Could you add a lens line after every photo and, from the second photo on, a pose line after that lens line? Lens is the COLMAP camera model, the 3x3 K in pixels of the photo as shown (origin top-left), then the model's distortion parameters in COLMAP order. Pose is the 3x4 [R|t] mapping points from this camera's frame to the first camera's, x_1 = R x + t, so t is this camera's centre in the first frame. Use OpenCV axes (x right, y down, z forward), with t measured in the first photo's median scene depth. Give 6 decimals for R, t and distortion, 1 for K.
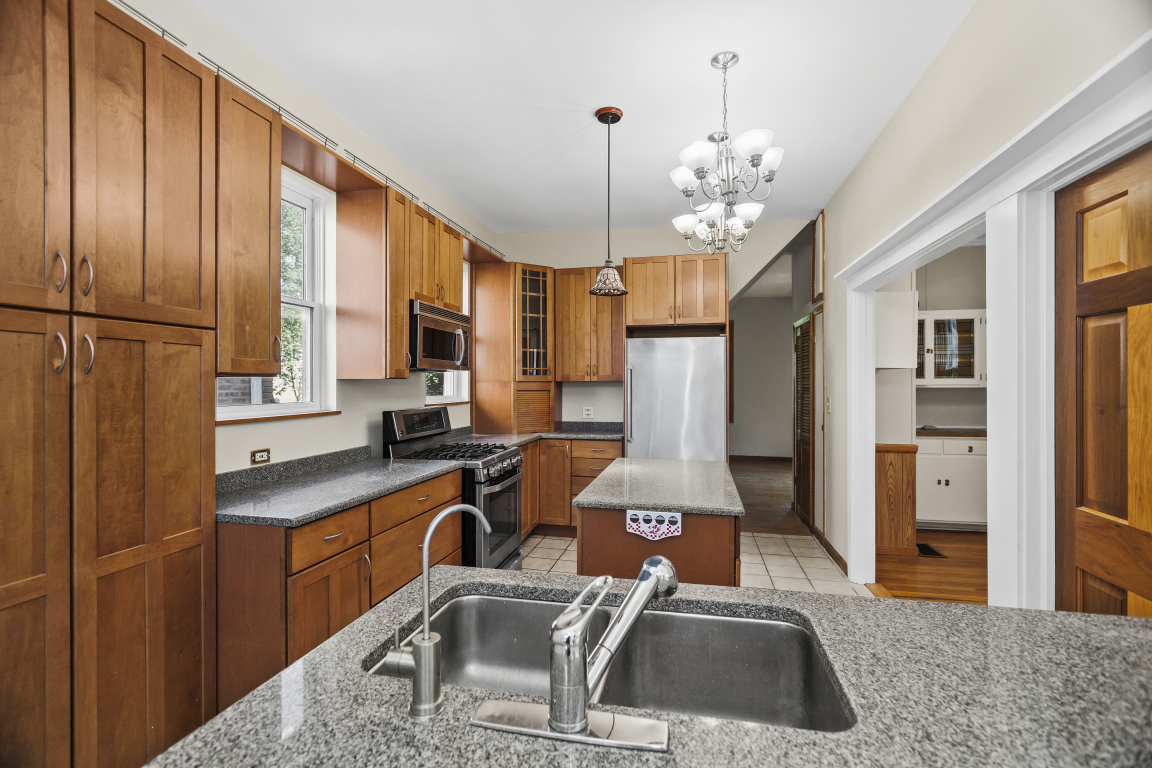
lens RADIAL K [[548.7, 0, 575.0], [0, 548.7, 382.5], [0, 0, 1]] dist [0.004145, 0.001618]
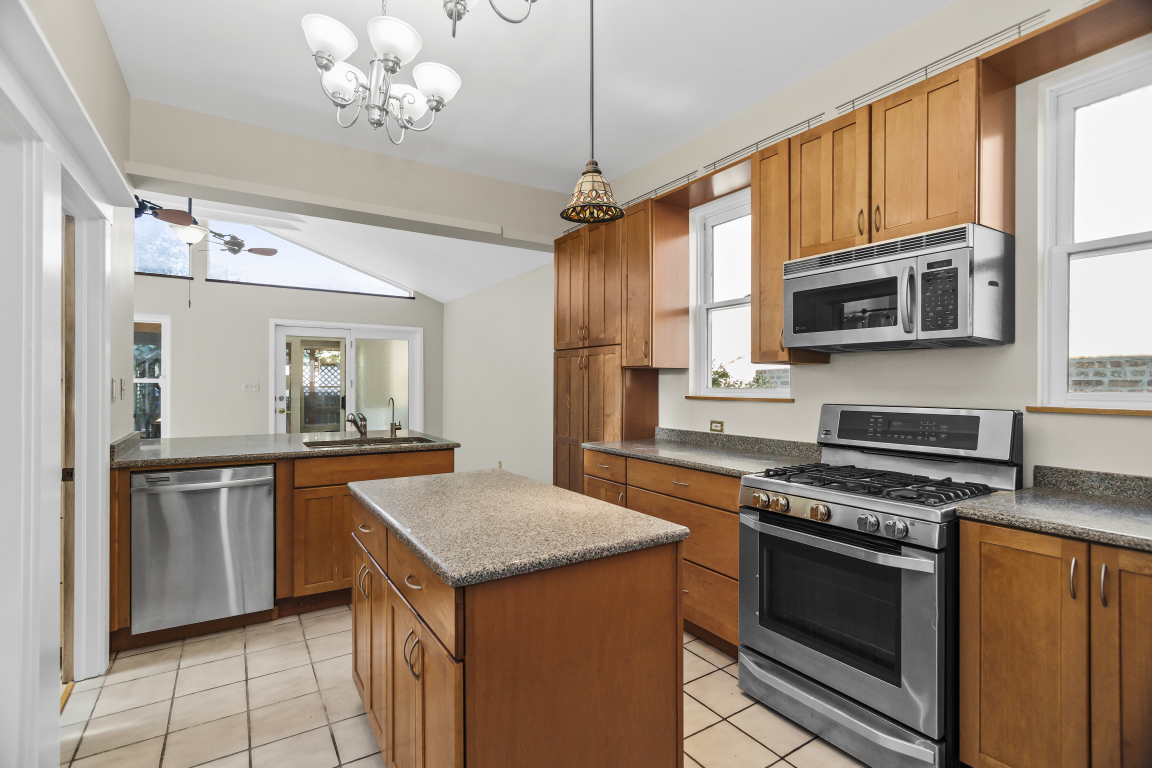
lens RADIAL K [[548.7, 0, 577.6], [0, 548.7, 383.8], [0, 0, 1]] dist [0.004145, 0.001618]
pose [[-0.716267, 0.002046, -0.697823, 0.604769], [0.002620, 0.999997, 0.000243, 0.030180], [0.697821, -0.001655, -0.716270, 1.733511]]
